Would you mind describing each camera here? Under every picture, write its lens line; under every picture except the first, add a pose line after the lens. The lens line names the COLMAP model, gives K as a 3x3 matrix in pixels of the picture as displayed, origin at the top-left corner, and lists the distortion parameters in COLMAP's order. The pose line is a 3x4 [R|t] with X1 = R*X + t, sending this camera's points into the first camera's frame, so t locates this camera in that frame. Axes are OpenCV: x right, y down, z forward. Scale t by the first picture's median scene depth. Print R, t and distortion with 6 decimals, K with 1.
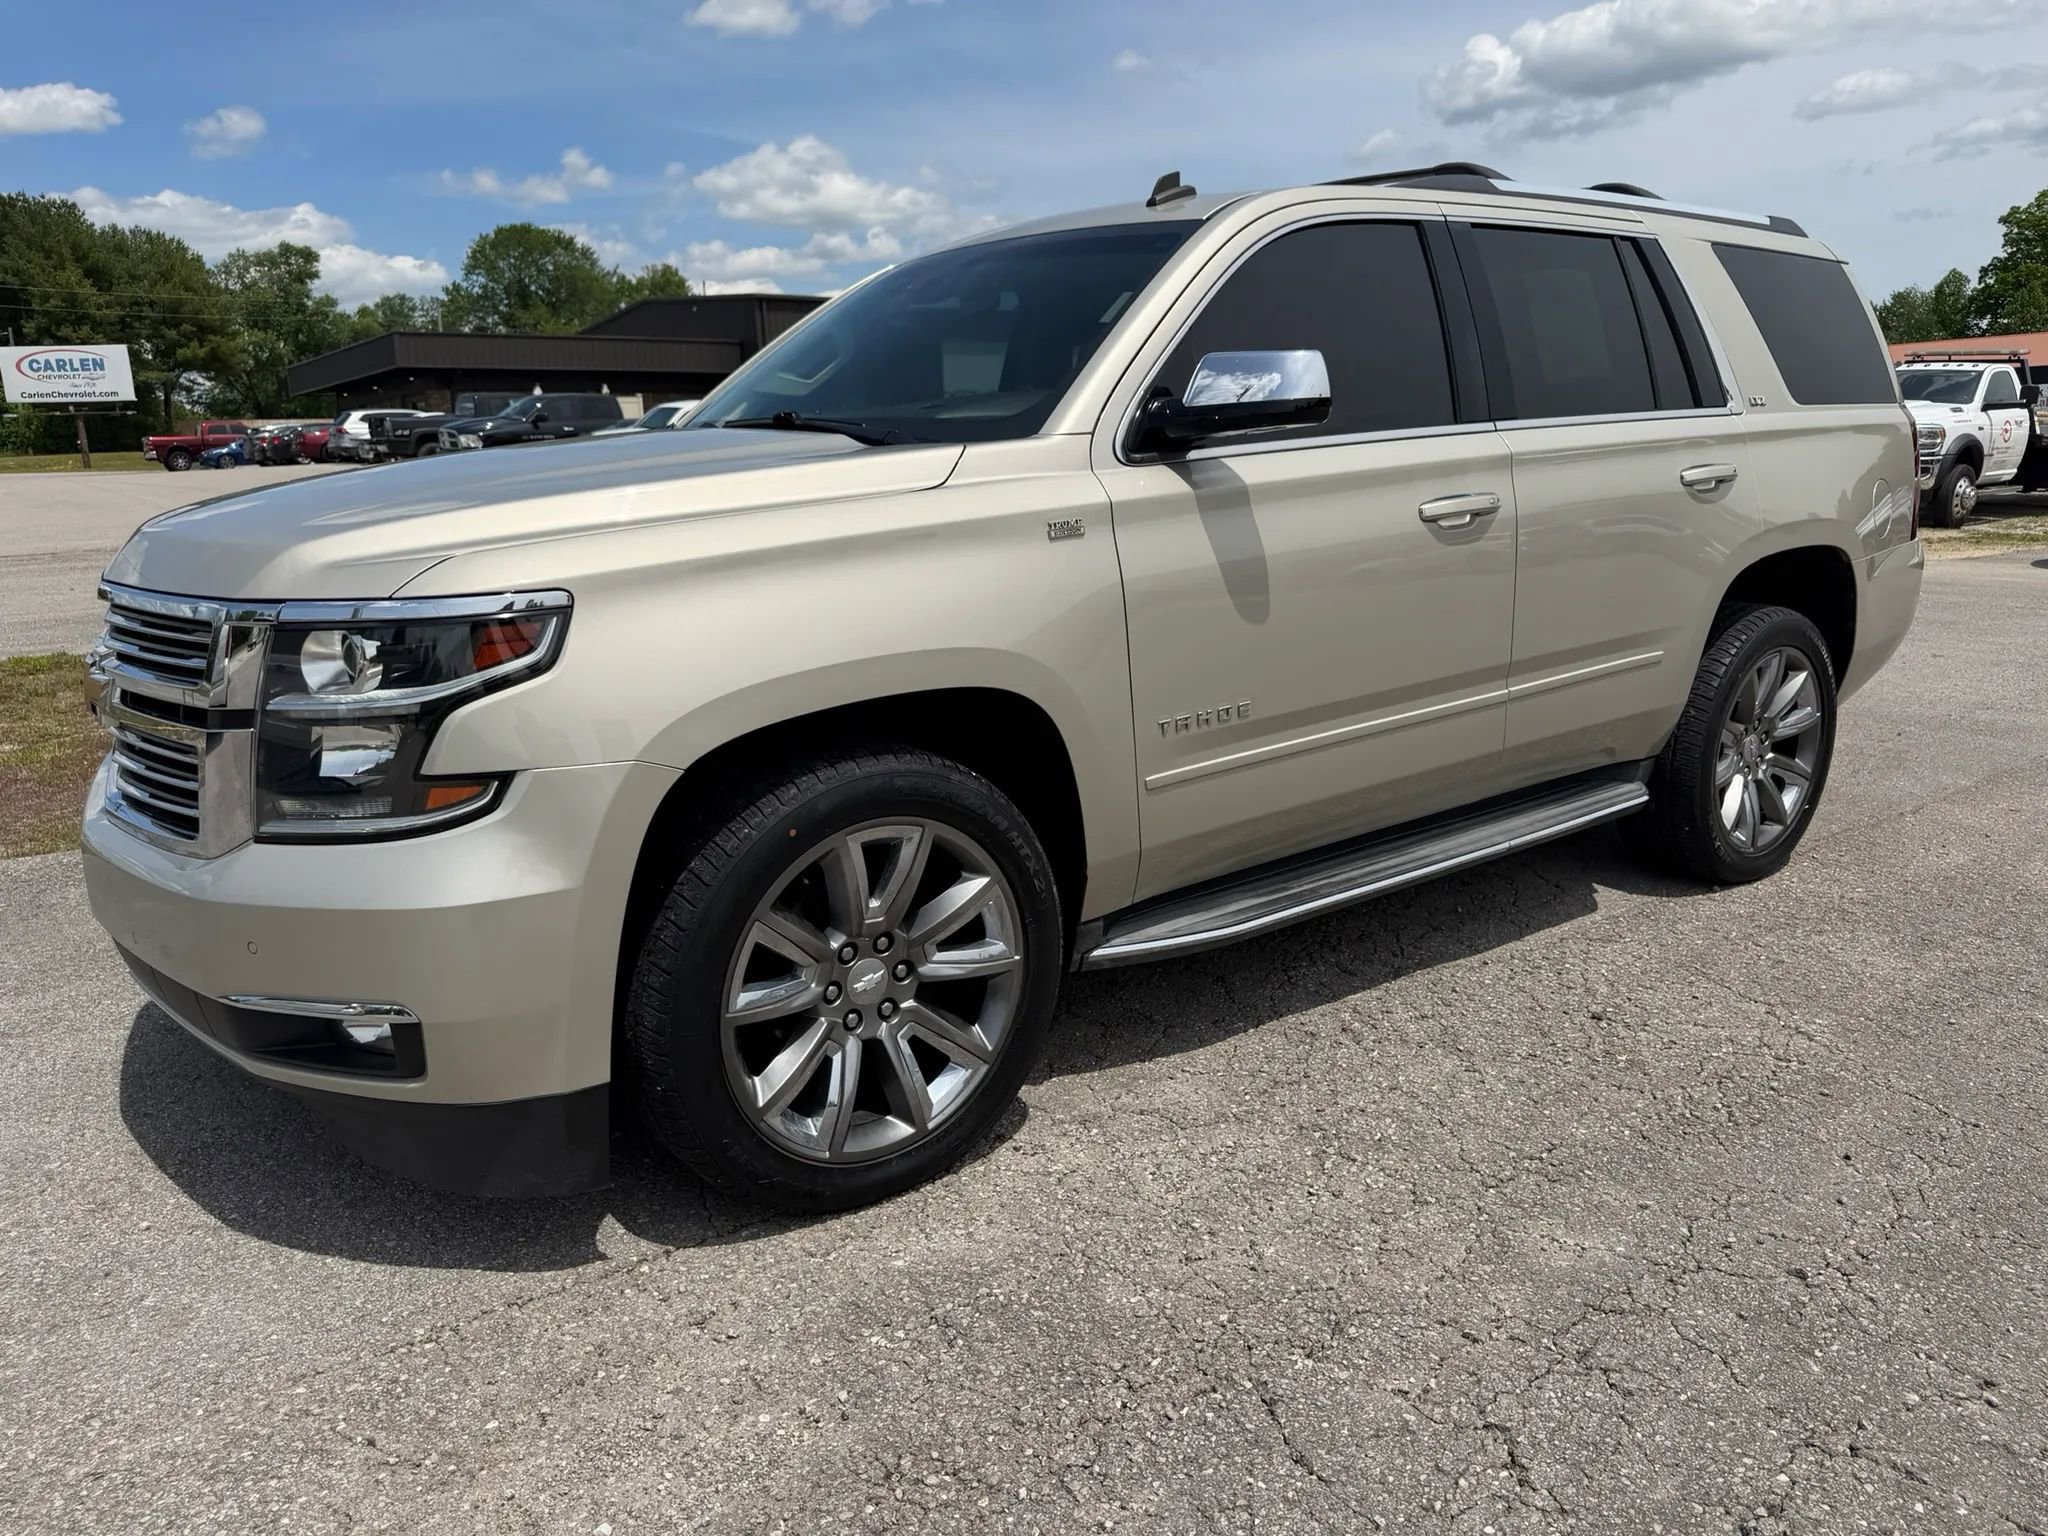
lens RADIAL K [[1450.3, 0, 1017.4], [0, 1450.3, 783.5], [0, 0, 1]] dist [0.005719, -0.008520]
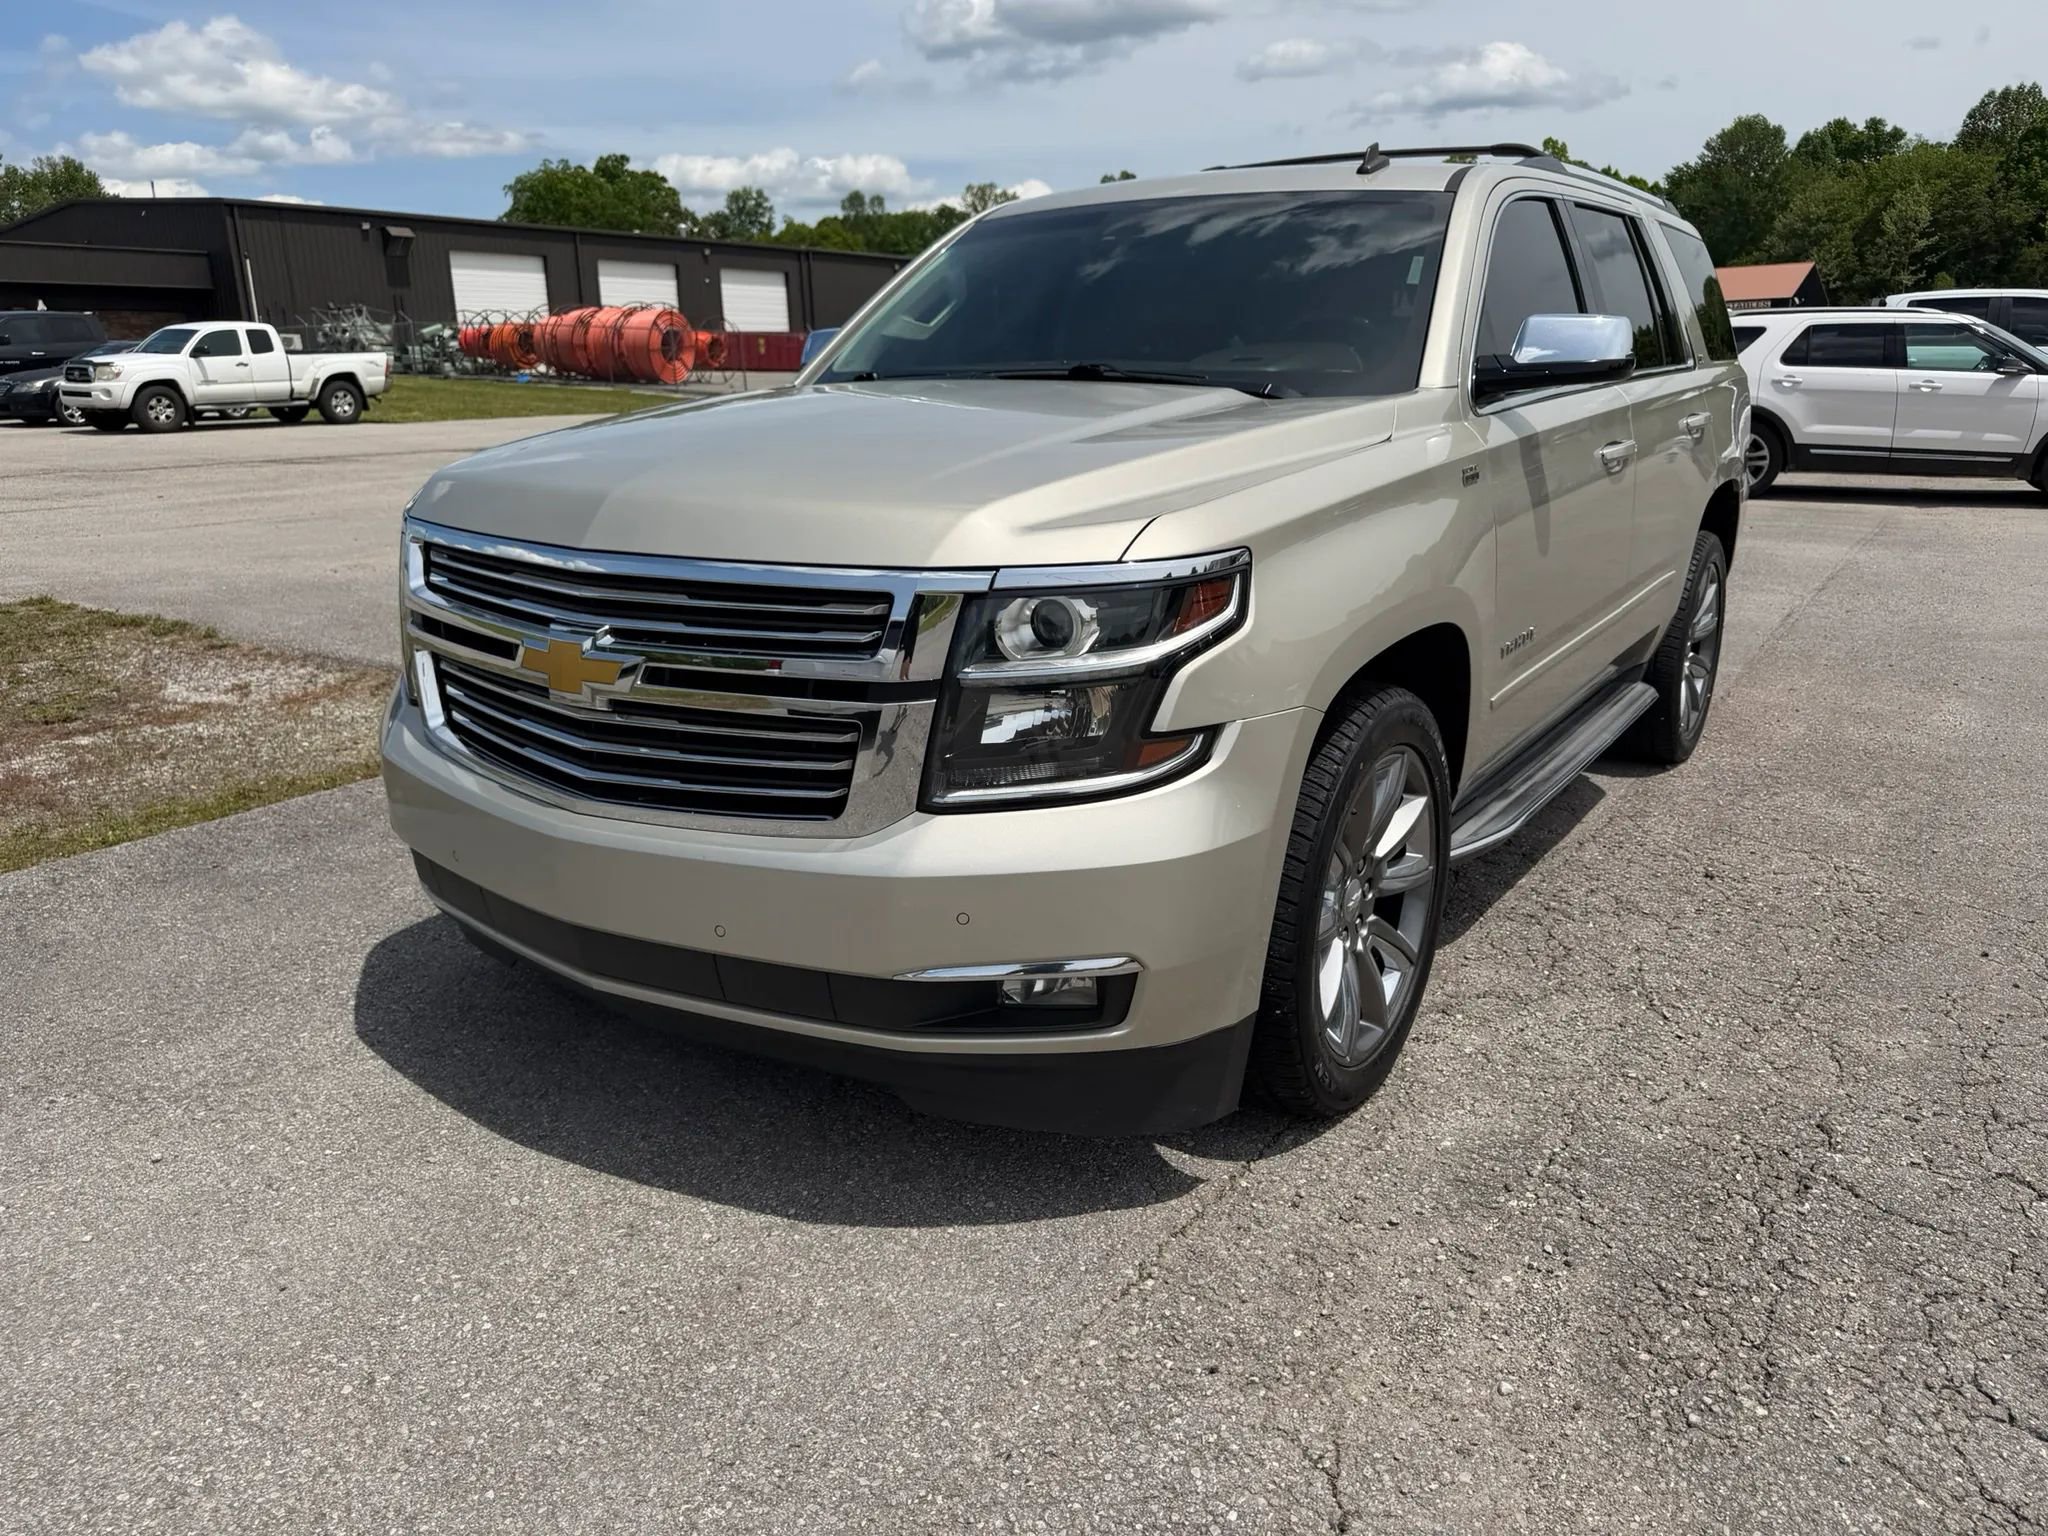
lens RADIAL K [[1449.5, 0, 1038.1], [0, 1449.5, 777.1], [0, 0, 1]] dist [0.006301, -0.009597]
pose [[0.943847, -0.079918, 0.320571, -0.657156], [0.066993, 0.996441, 0.051165, -0.026496], [-0.323519, -0.026816, 0.945842, 0.046423]]
